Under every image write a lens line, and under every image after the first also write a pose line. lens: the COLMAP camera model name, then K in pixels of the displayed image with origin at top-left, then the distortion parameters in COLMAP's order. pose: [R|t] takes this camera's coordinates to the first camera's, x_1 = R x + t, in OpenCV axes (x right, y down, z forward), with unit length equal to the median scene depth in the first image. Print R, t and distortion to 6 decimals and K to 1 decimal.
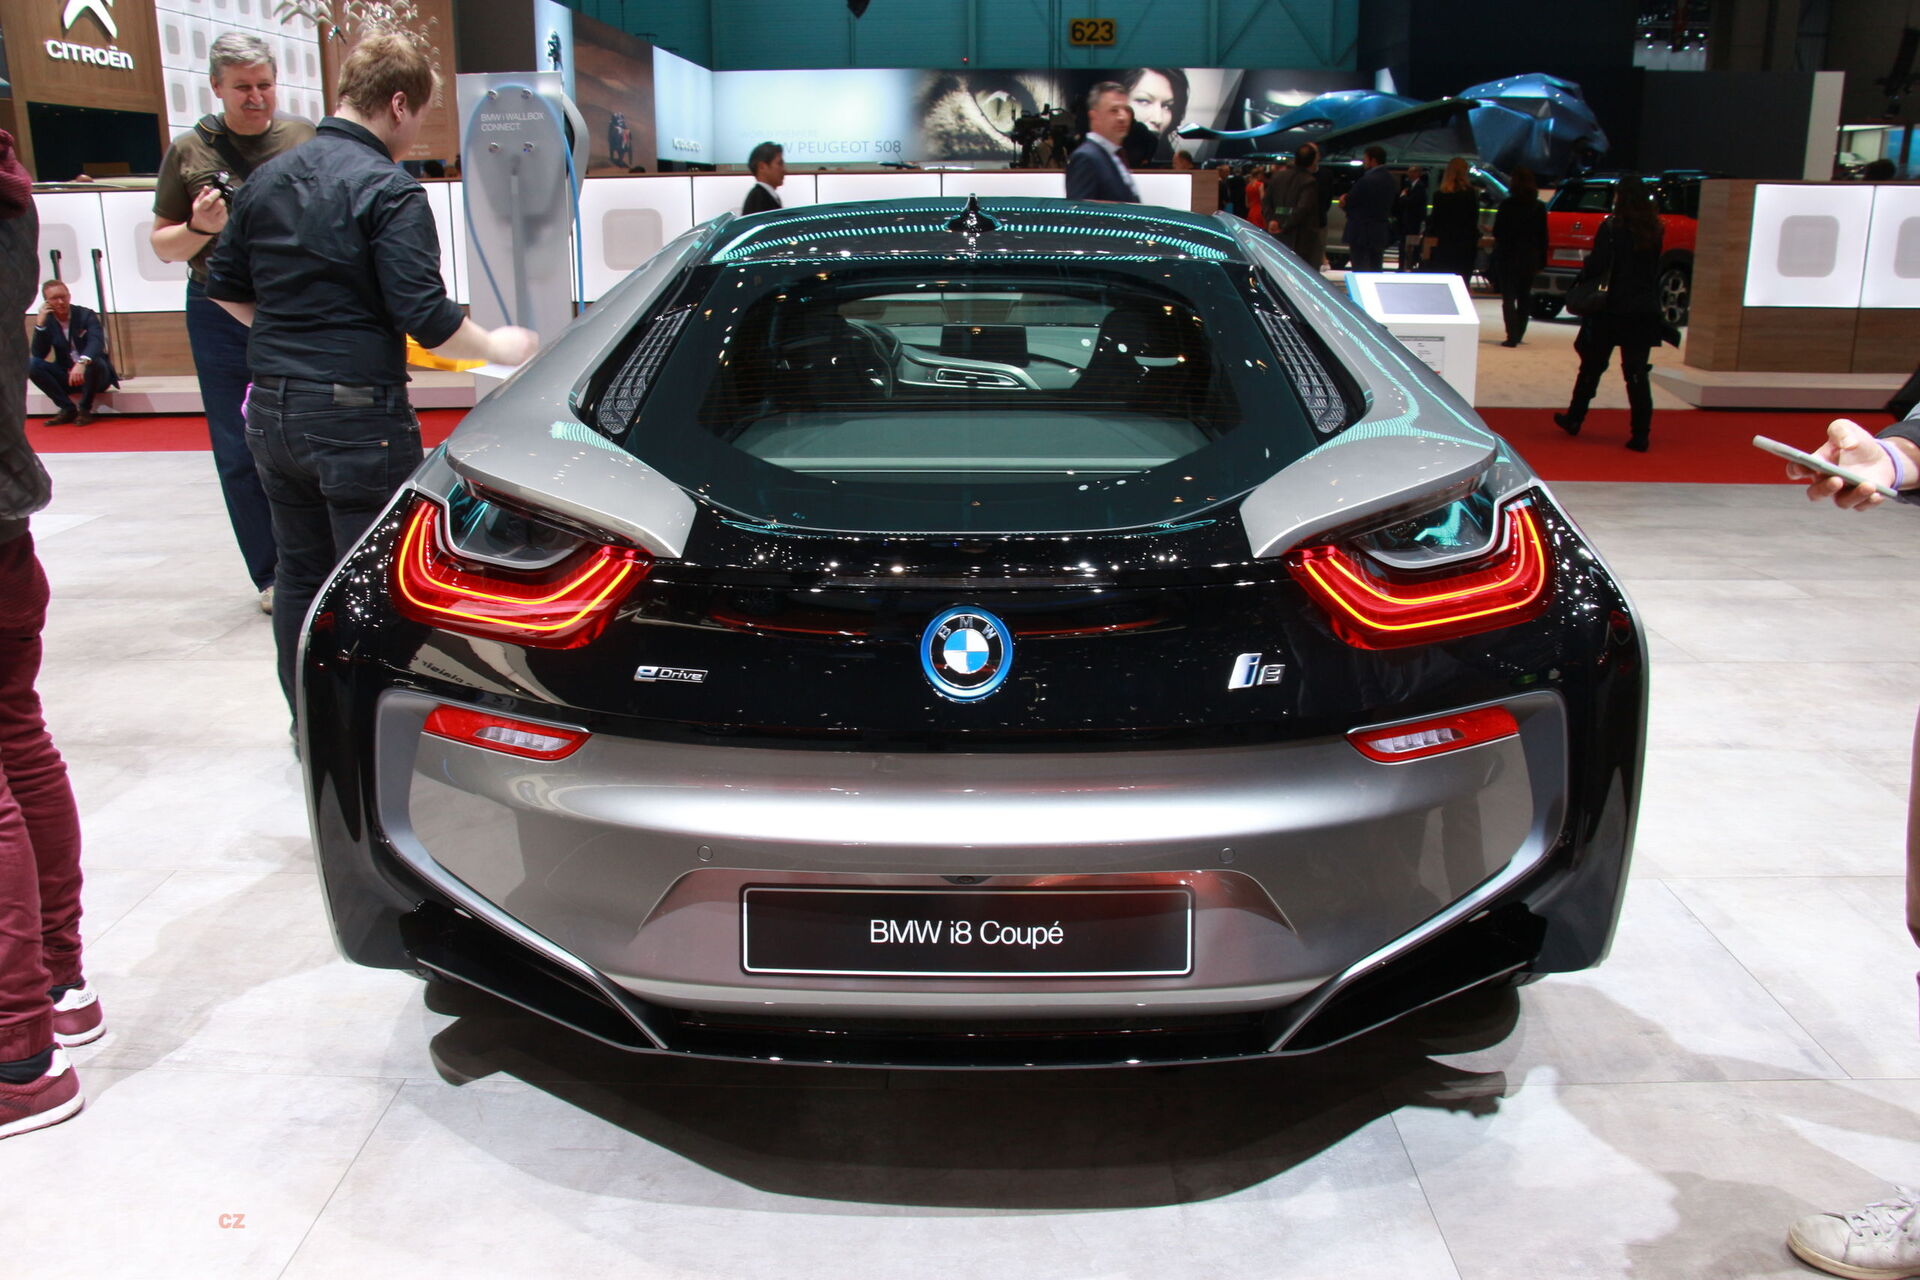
lens RADIAL K [[1583.2, 0, 960.0], [0, 1583.2, 640.0], [0, 0, 1]] dist [-0.174767, 0.149510]
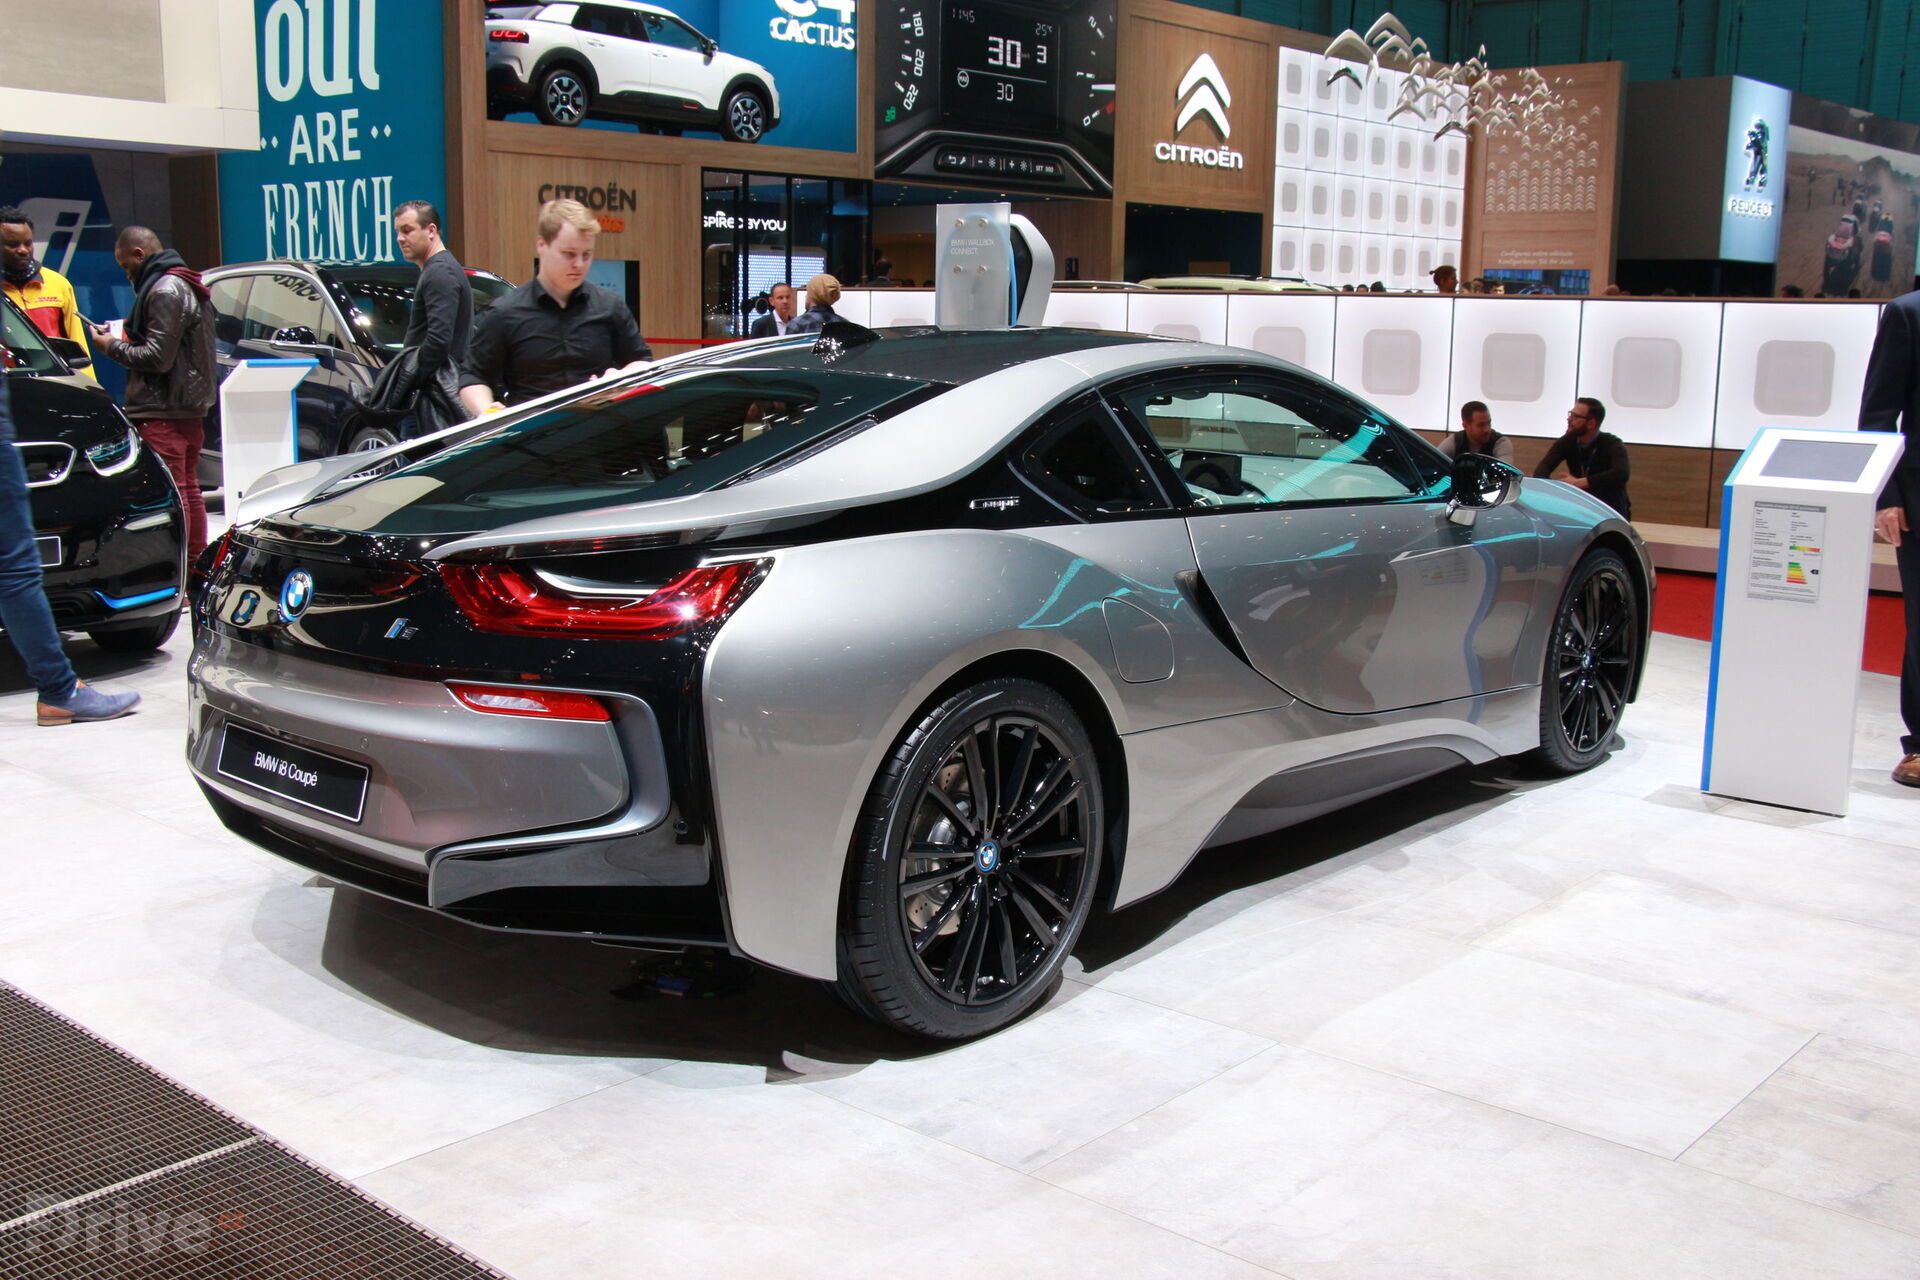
lens RADIAL K [[1928.6, 0, 960.0], [0, 1928.6, 640.0], [0, 0, 1]] dist [-0.167564, 0.307760]
pose [[0.758629, 0.125084, -0.639403, 0.145602], [-0.193596, 0.980348, -0.037913, -0.000442], [0.622095, 0.152548, 0.767937, -0.007534]]
